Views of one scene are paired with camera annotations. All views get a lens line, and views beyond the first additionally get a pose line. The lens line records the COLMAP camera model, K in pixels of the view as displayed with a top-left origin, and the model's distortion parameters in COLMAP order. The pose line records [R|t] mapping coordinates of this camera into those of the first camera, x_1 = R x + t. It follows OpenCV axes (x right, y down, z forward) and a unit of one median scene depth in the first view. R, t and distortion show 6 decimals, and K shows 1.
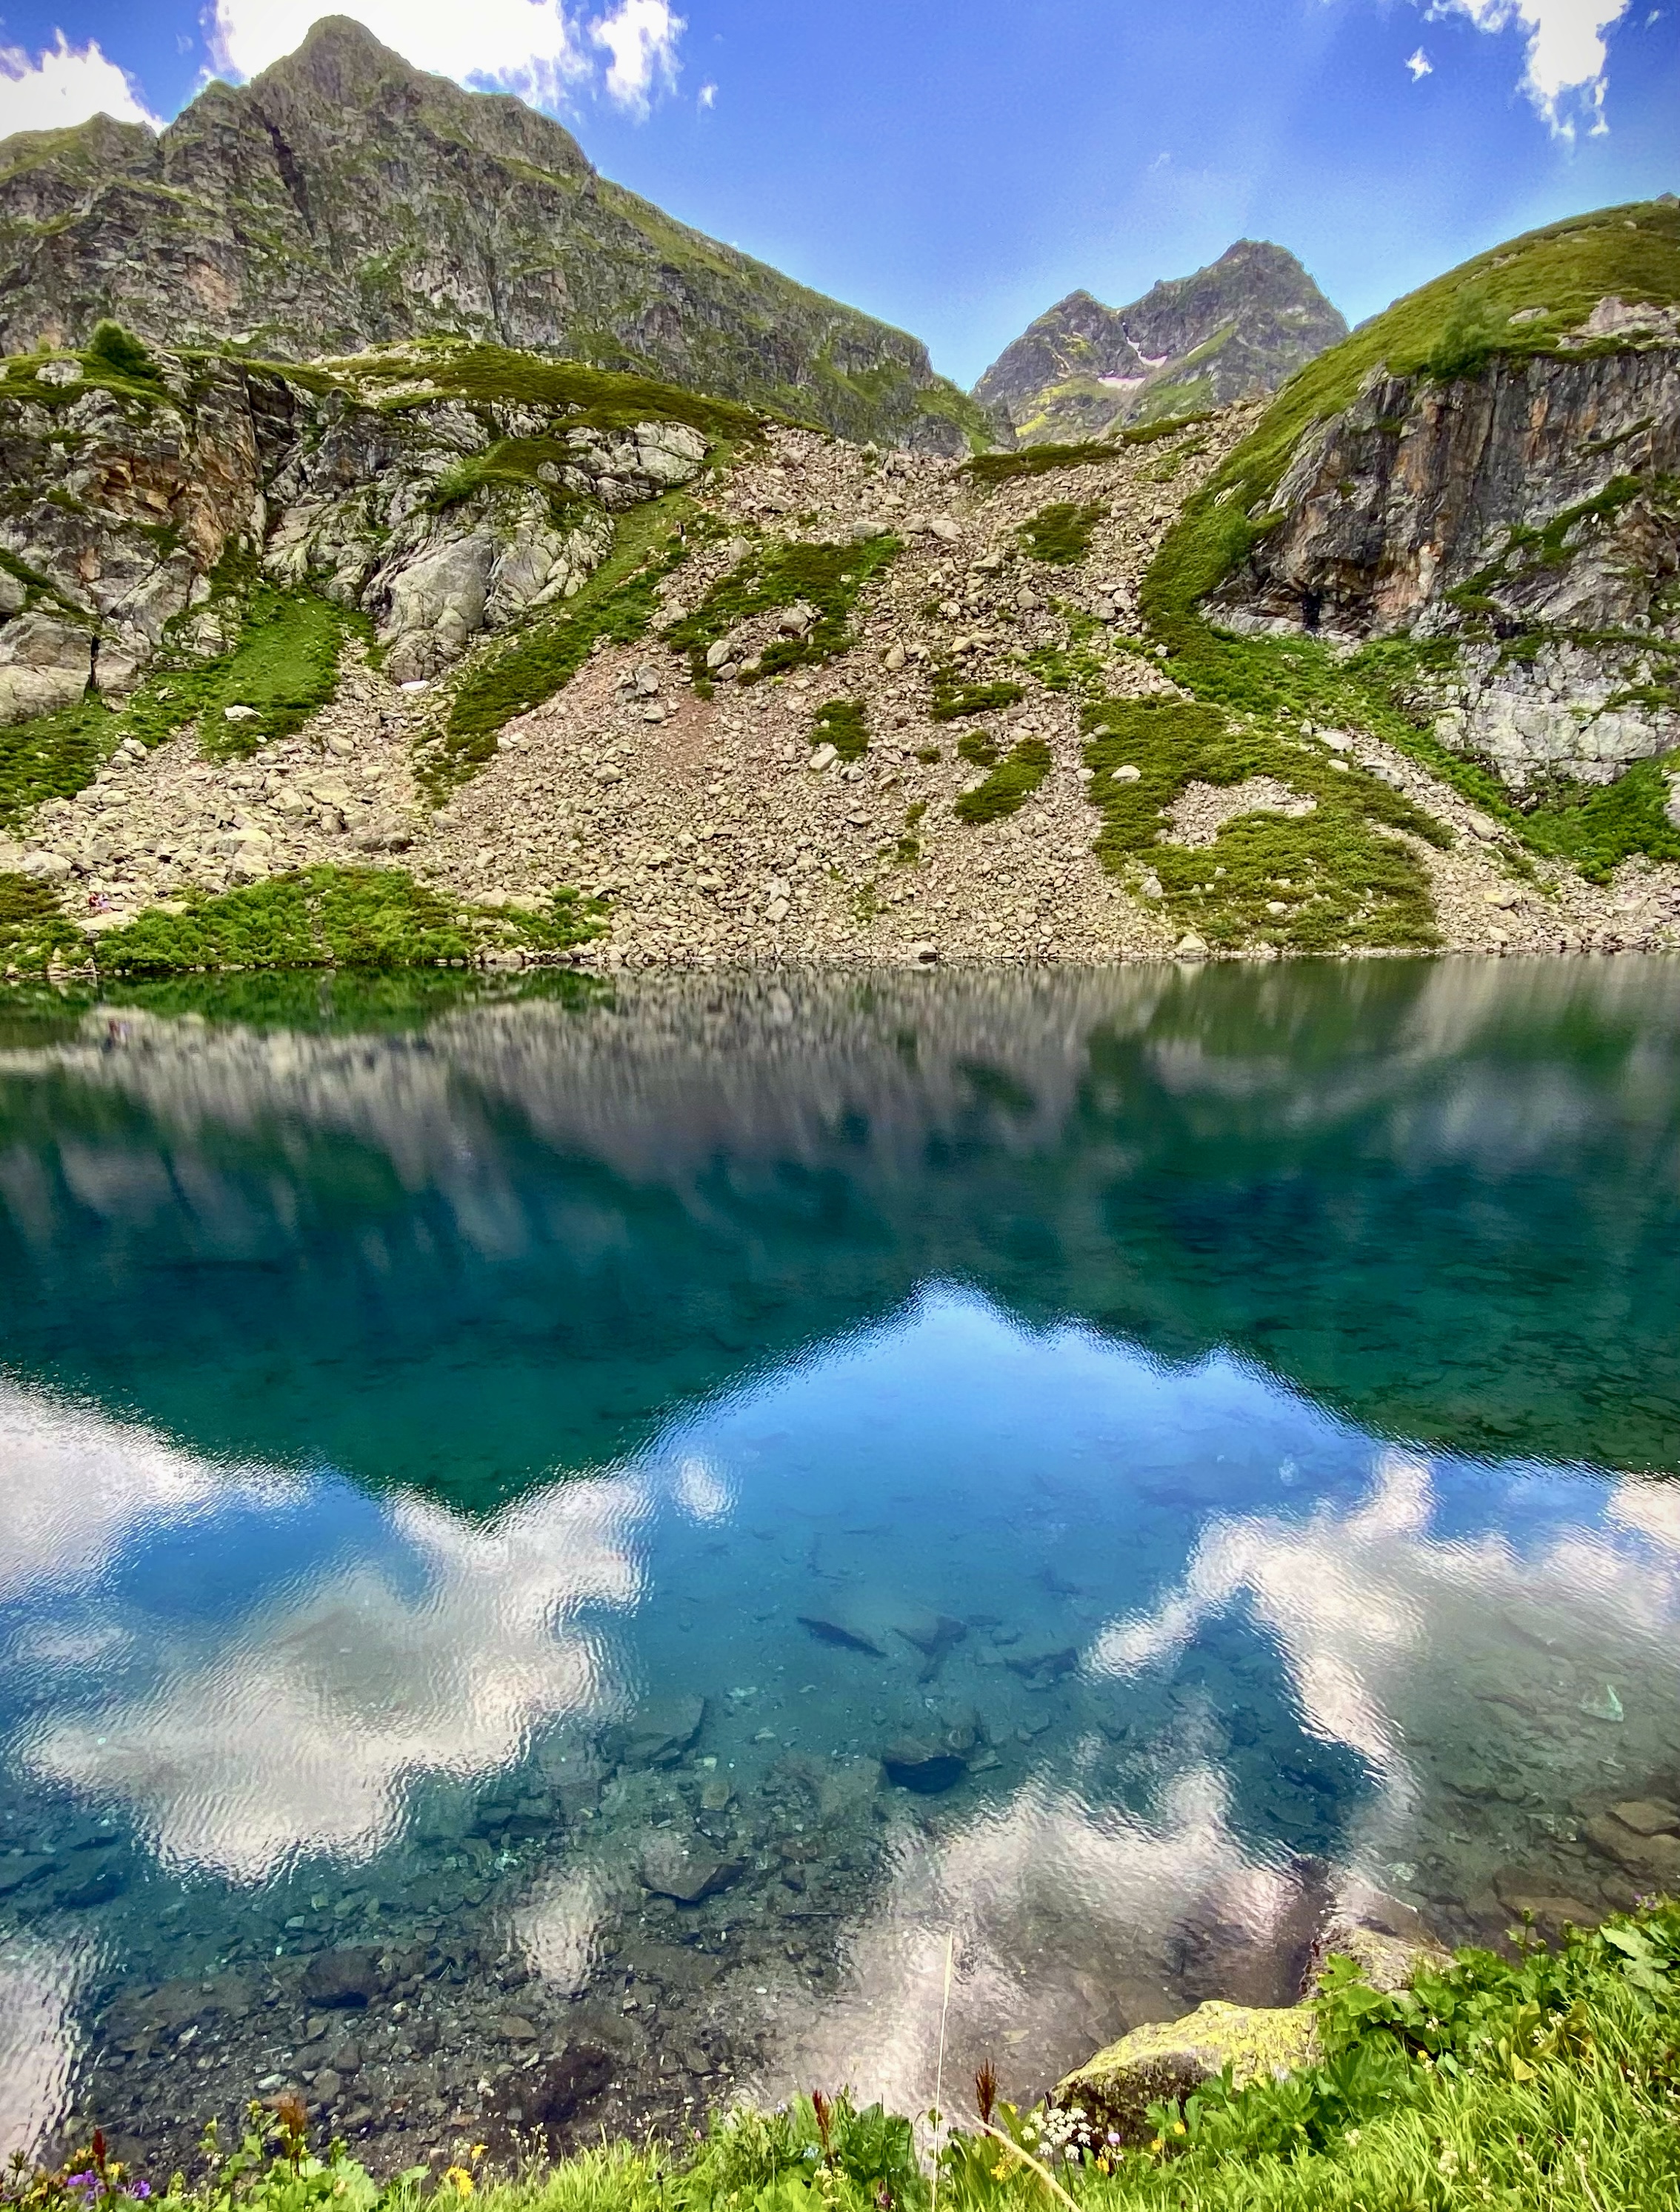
lens RADIAL K [[1209.0, 0, 835.0], [0, 1209.0, 1196.0], [0, 0, 1]] dist [0.074539, -0.085019]
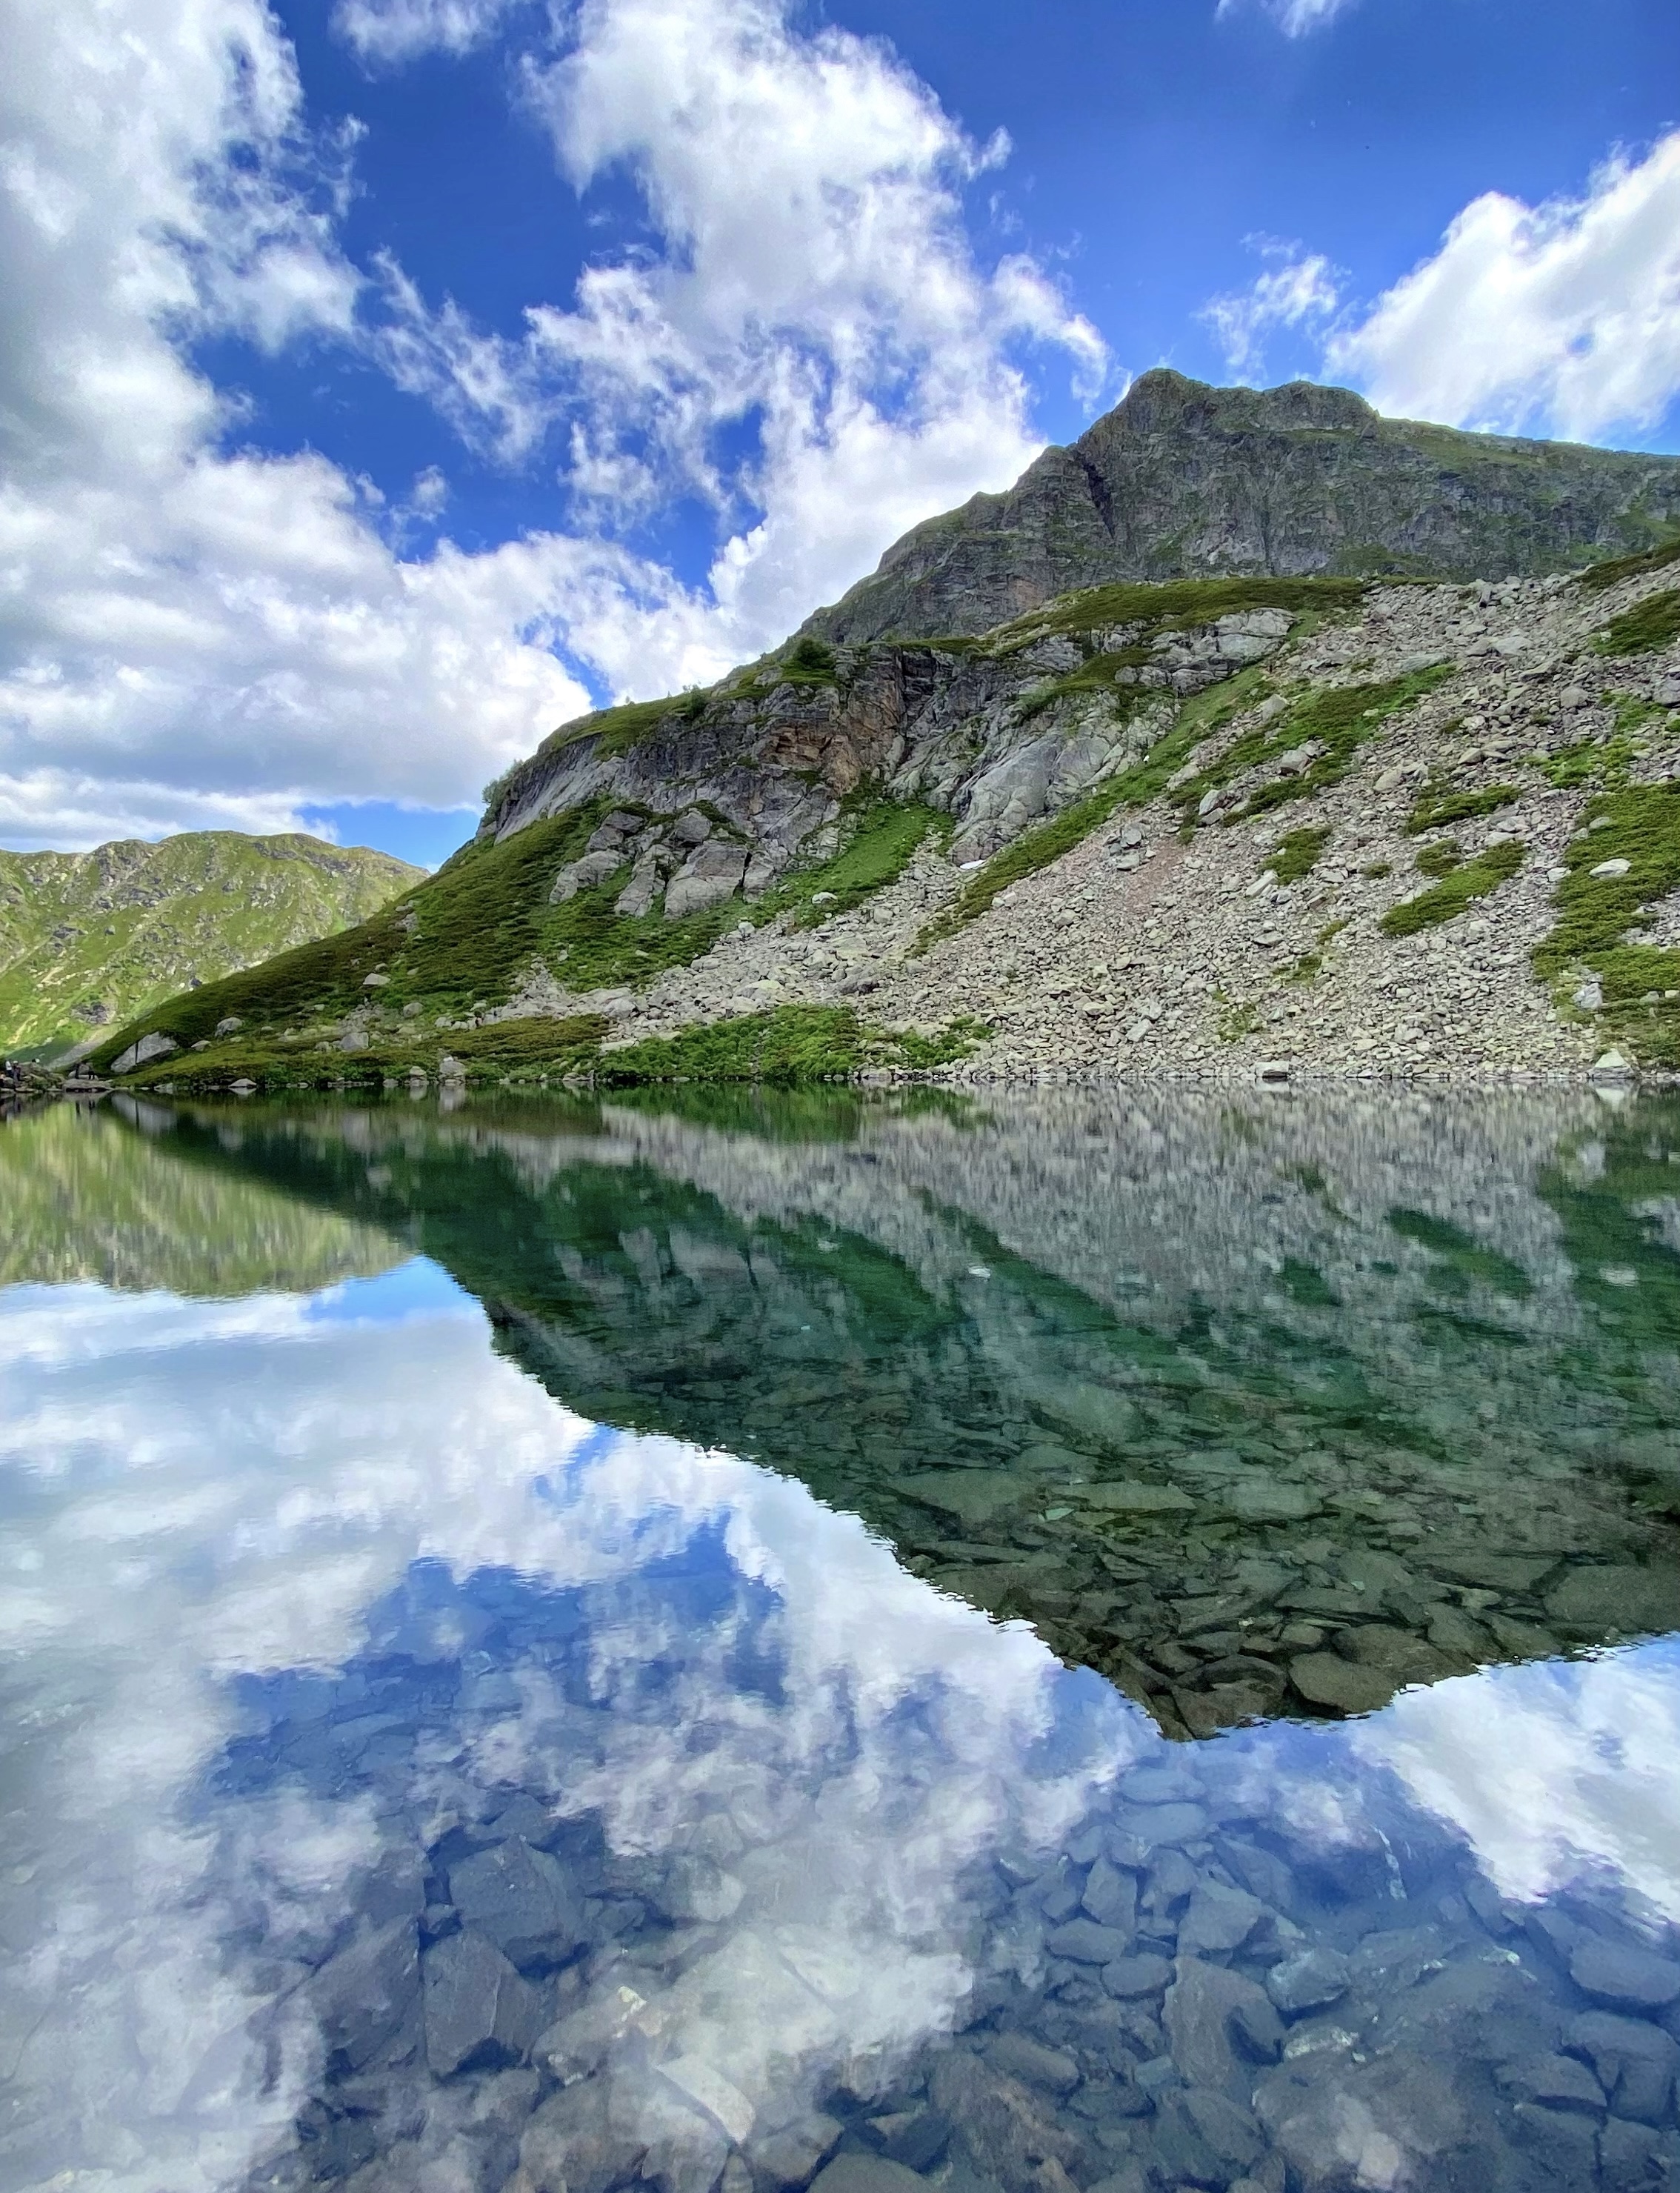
lens RADIAL K [[1190.1, 0, 828.0], [0, 1190.1, 1053.3], [0, 0, 1]] dist [0.104927, -0.128610]
pose [[0.802026, -0.003280, -0.597280, 0.269541], [-0.145870, 0.968629, -0.201194, 0.009598], [0.579203, 0.248489, 0.776388, 0.093353]]
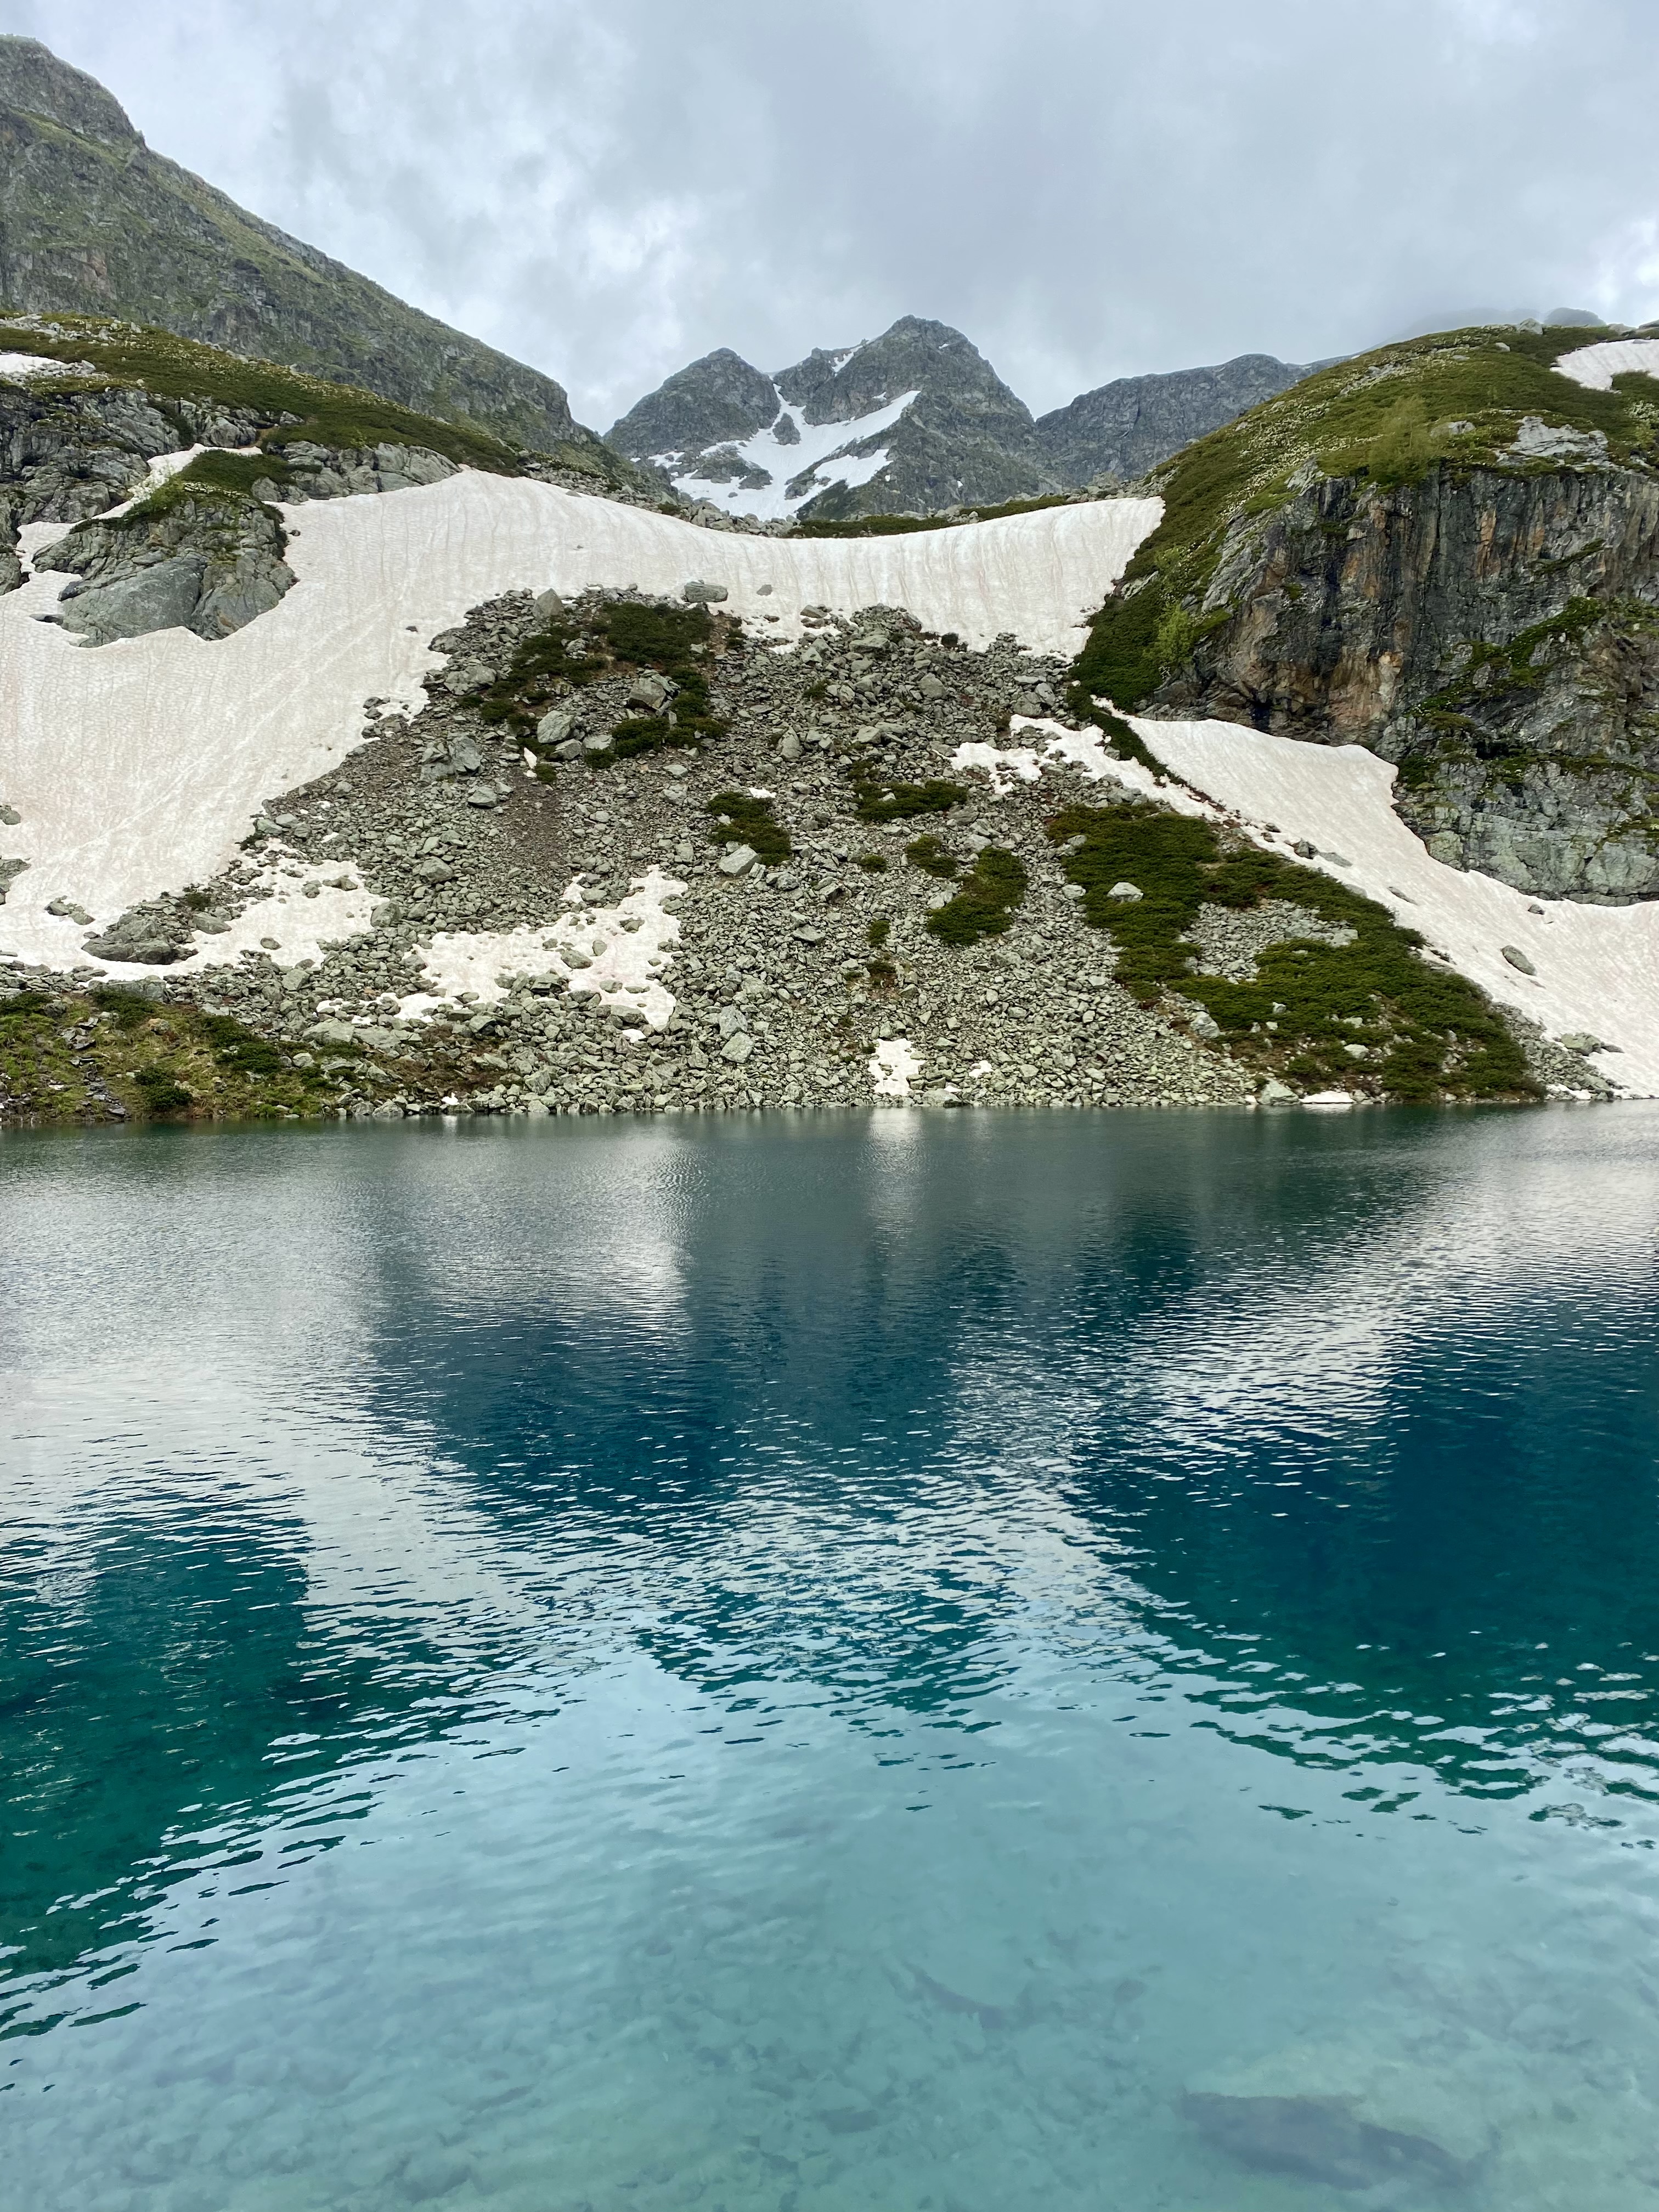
lens RADIAL K [[1660.8, 0, 819.7], [0, 1660.8, 1109.6], [0, 0, 1]] dist [0.134744, -0.266502]
pose [[0.969769, -0.001552, 0.244021, -0.205225], [0.051602, 0.978670, -0.198851, 0.006364], [-0.238508, 0.205432, 0.949164, 0.019729]]
